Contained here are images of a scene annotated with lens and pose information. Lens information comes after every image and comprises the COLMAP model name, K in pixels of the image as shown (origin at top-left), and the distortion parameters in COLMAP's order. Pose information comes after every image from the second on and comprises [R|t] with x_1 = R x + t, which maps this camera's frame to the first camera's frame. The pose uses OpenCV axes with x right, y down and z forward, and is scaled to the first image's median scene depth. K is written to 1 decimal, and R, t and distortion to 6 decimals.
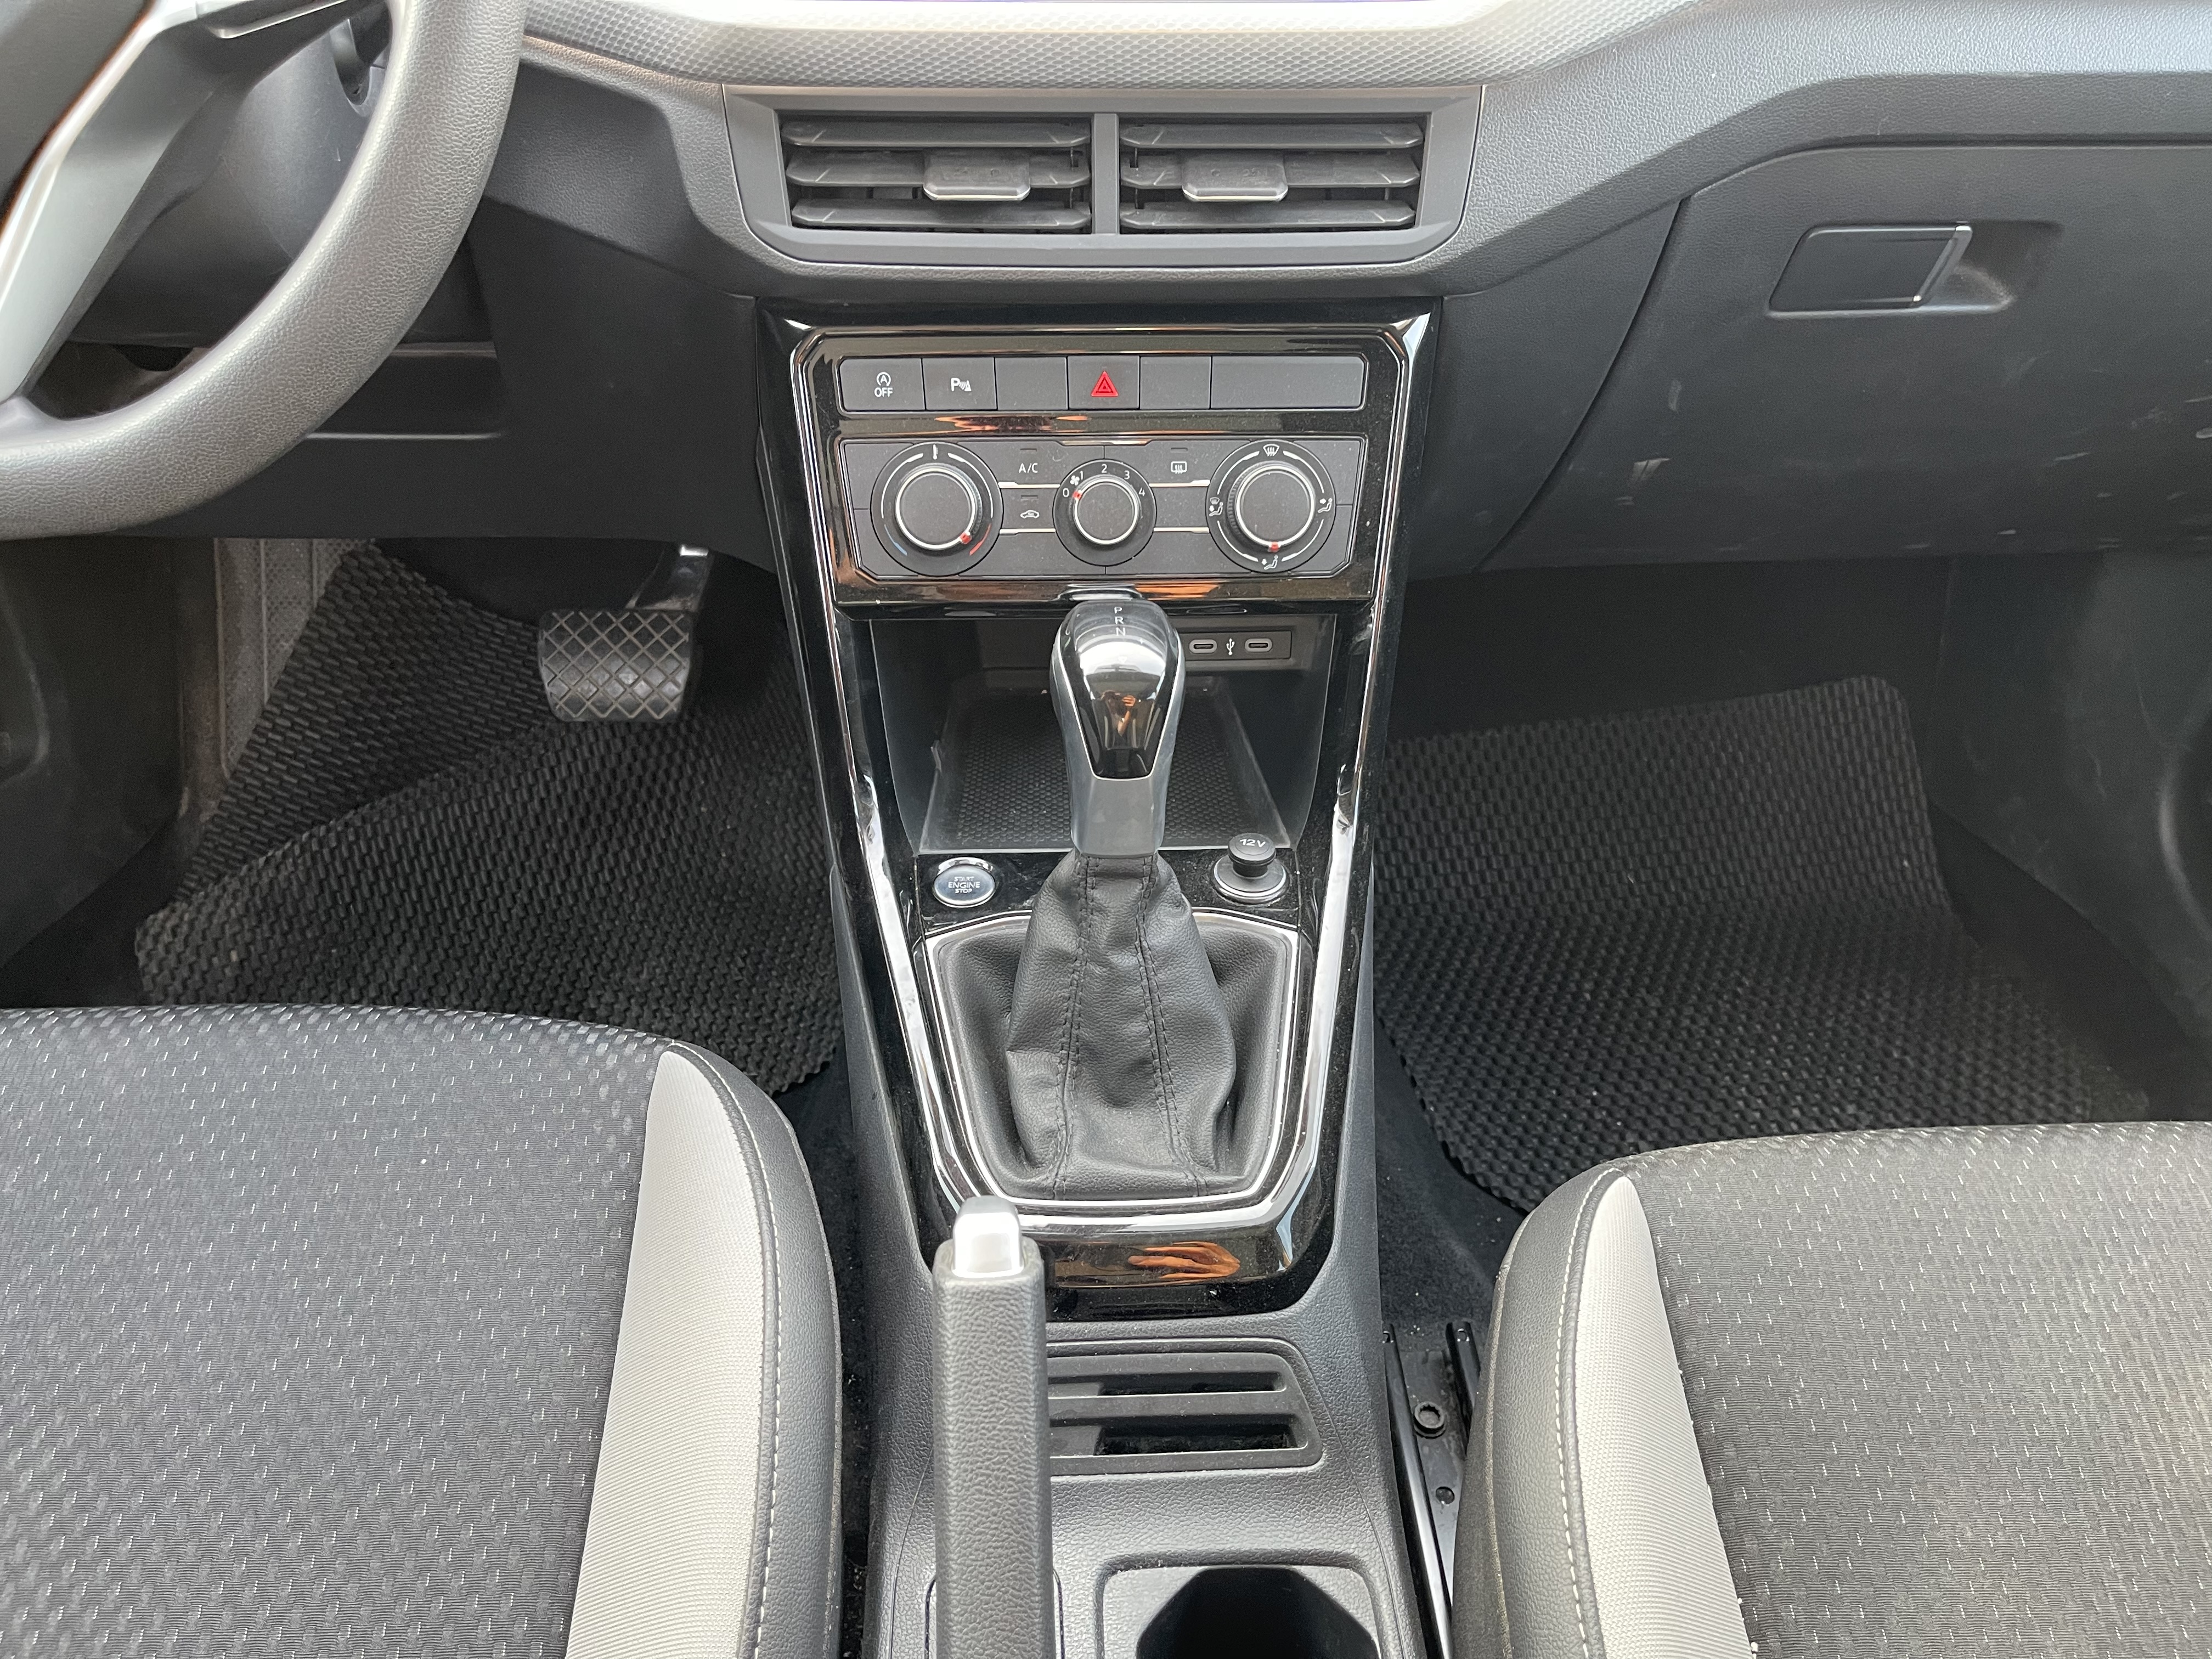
lens RADIAL K [[1672.7, 0, 1110.9], [0, 1672.7, 810.1], [0, 0, 1]] dist [0.071558, -0.097941]
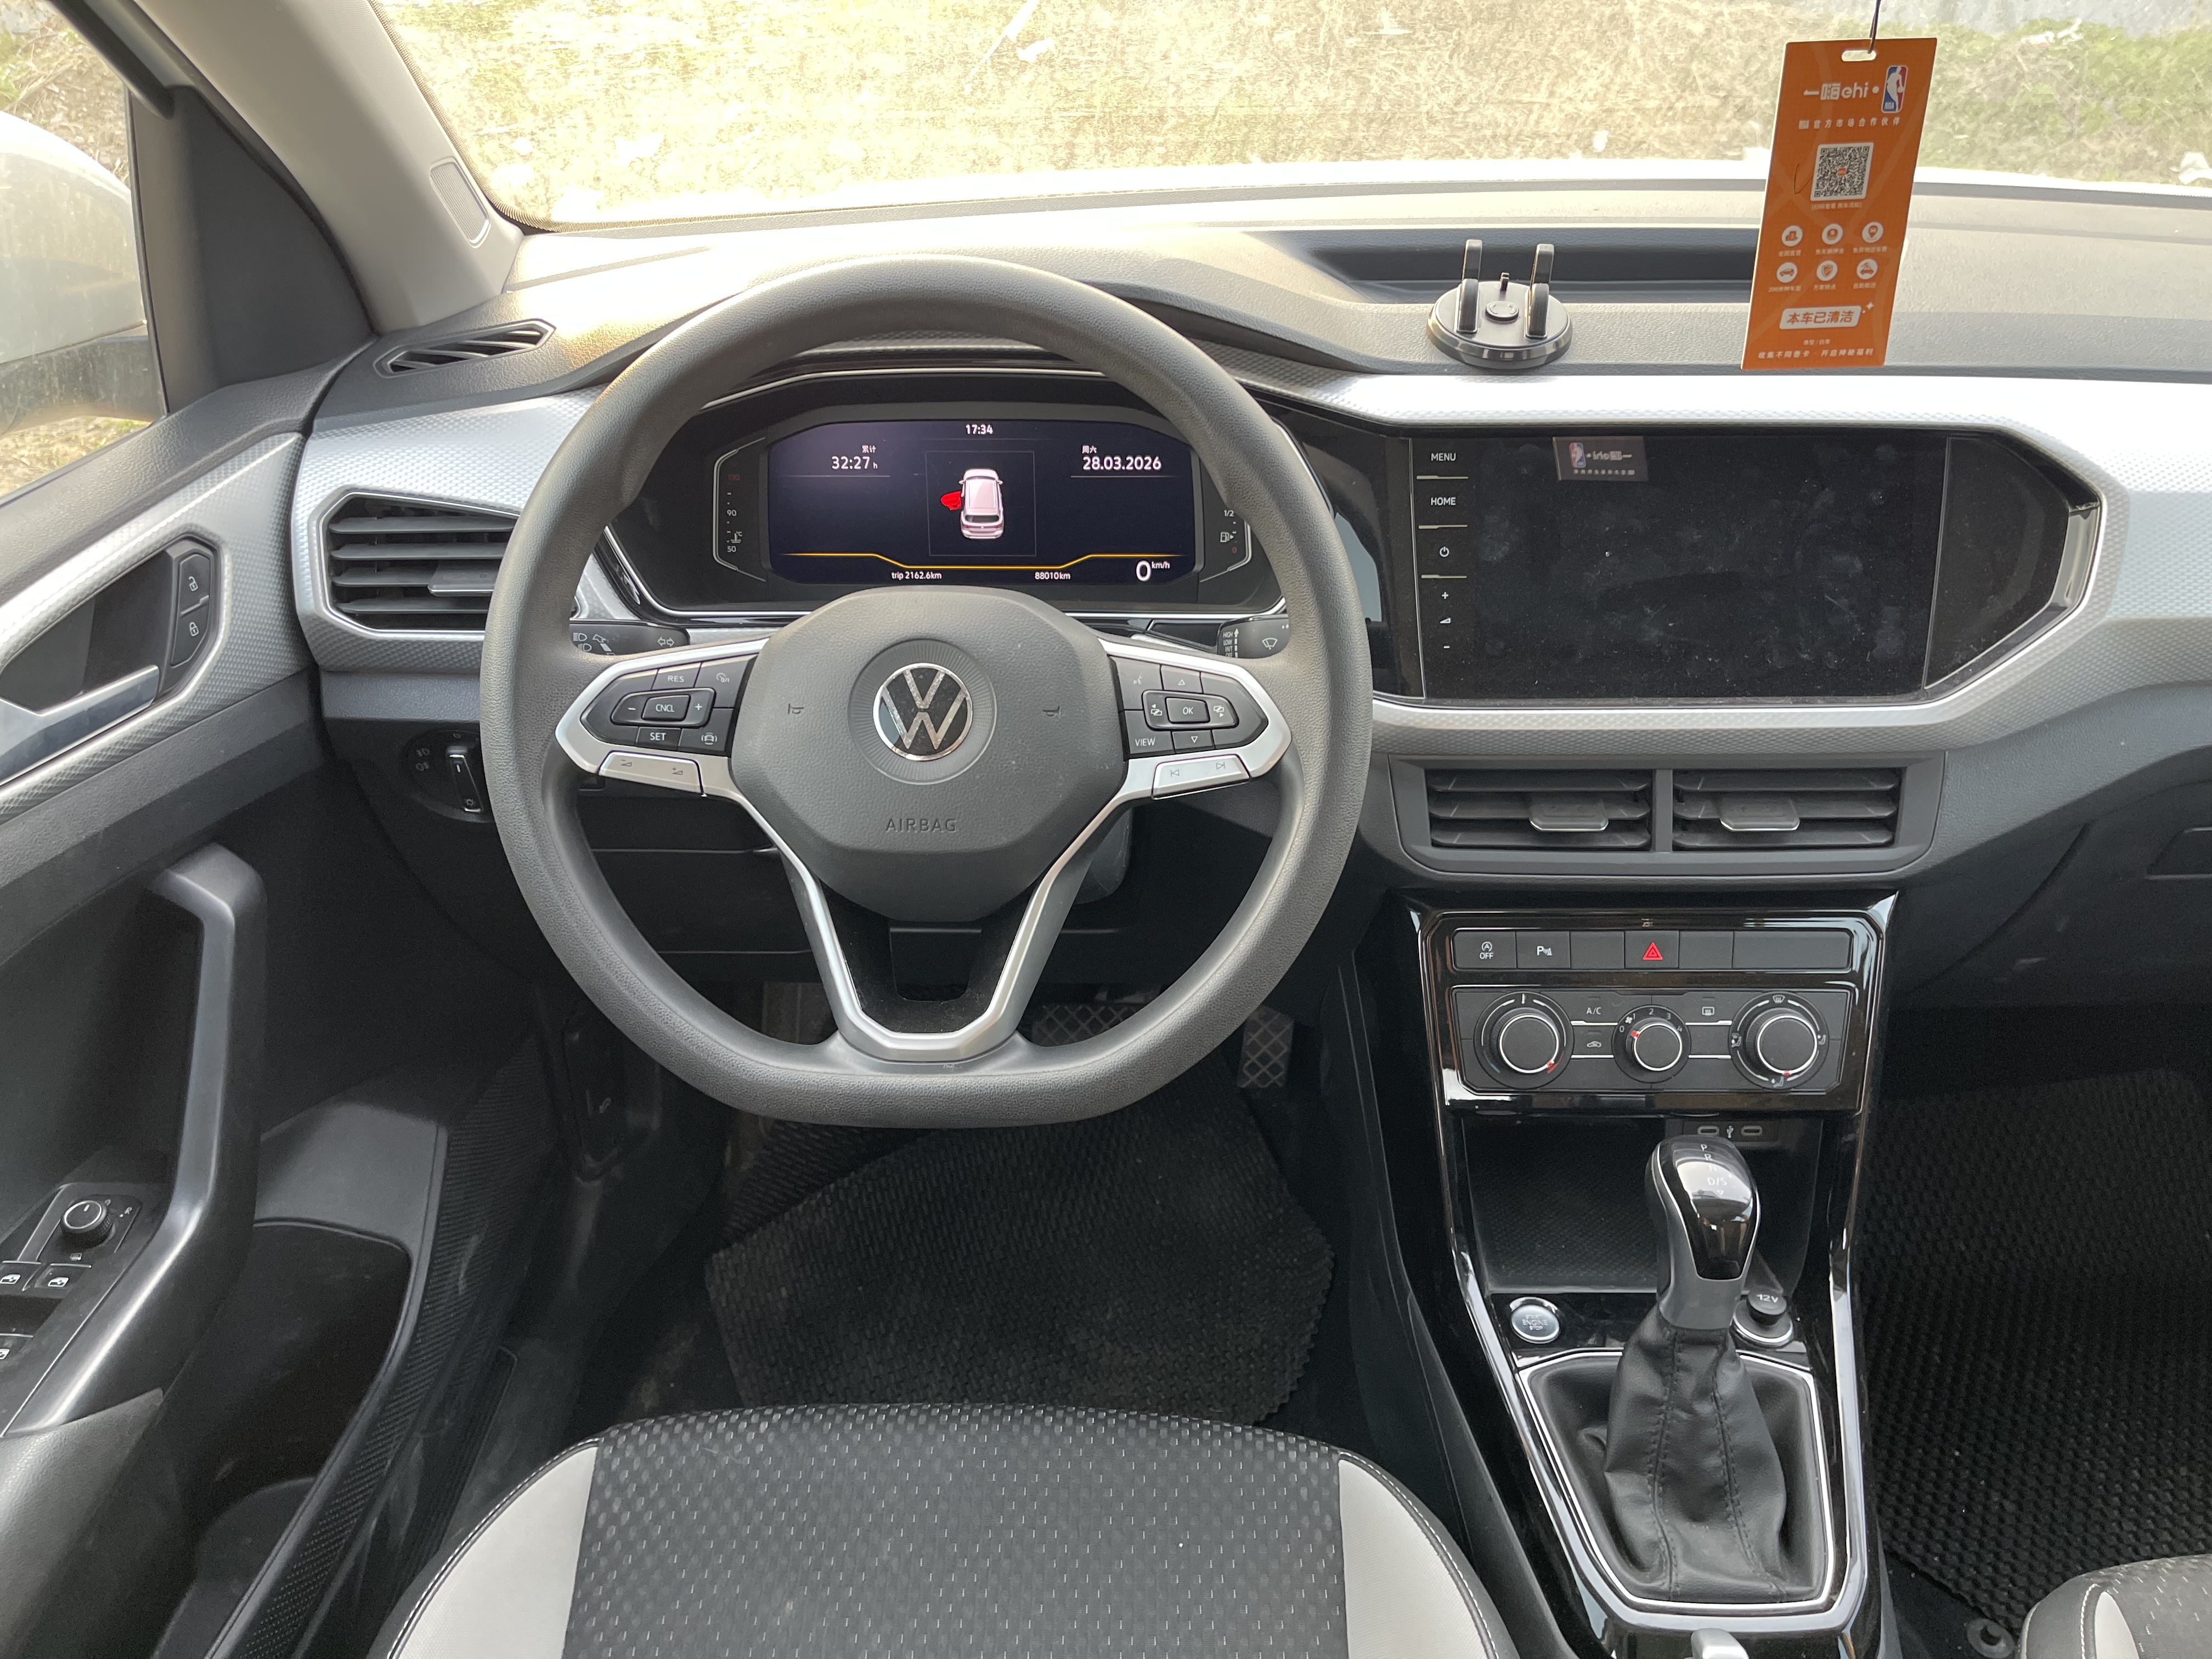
lens RADIAL K [[1672.7, 0, 1127.9], [0, 1672.7, 828.3], [0, 0, 1]] dist [0.071558, -0.097941]
pose [[0.997704, 0.007596, -0.067297, -0.336558], [-0.015148, 0.993543, -0.112444, -0.194796], [0.066009, 0.113206, 0.991376, -0.380251]]
